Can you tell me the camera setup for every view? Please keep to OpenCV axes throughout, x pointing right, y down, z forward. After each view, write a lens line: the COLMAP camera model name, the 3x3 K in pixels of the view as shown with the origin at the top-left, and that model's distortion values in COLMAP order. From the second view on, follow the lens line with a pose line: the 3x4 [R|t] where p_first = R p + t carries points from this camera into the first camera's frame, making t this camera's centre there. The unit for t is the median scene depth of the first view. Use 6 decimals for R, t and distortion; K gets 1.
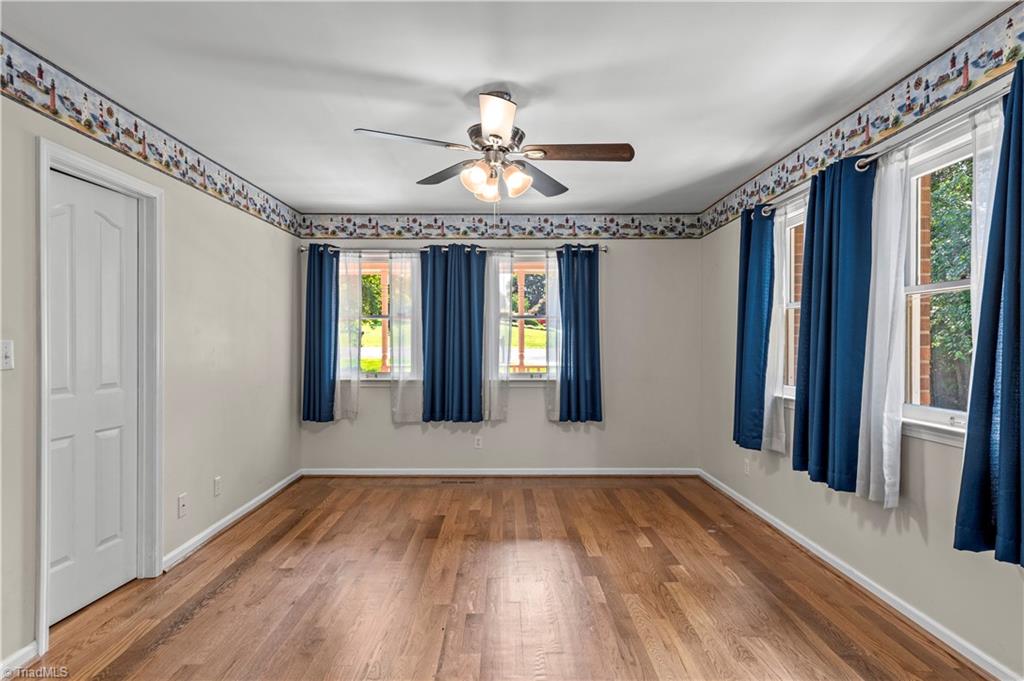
lens RADIAL K [[575.4, 0, 512.0], [0, 575.4, 340.5], [0, 0, 1]] dist [0.020927, -0.001181]
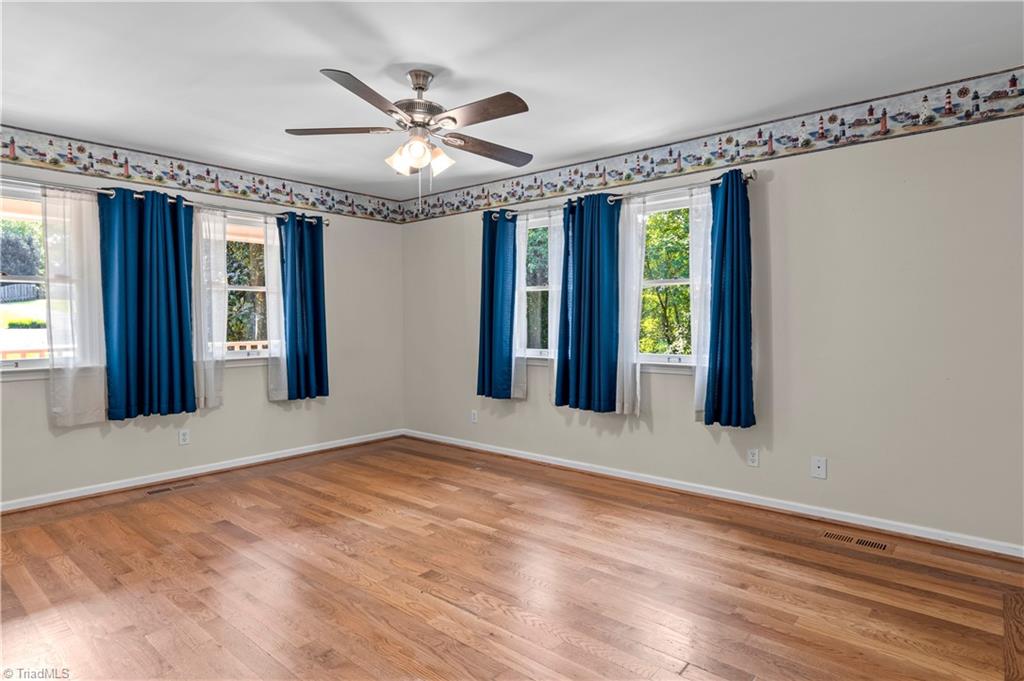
lens RADIAL K [[562.0, 0, 535.4], [0, 562.0, 329.4], [0, 0, 1]] dist [0.006332, -0.001333]
pose [[0.647079, -0.015056, 0.762275, -0.356440], [-0.000526, 0.999796, 0.020194, 0.005981], [-0.762423, -0.013468, 0.646939, 0.098168]]
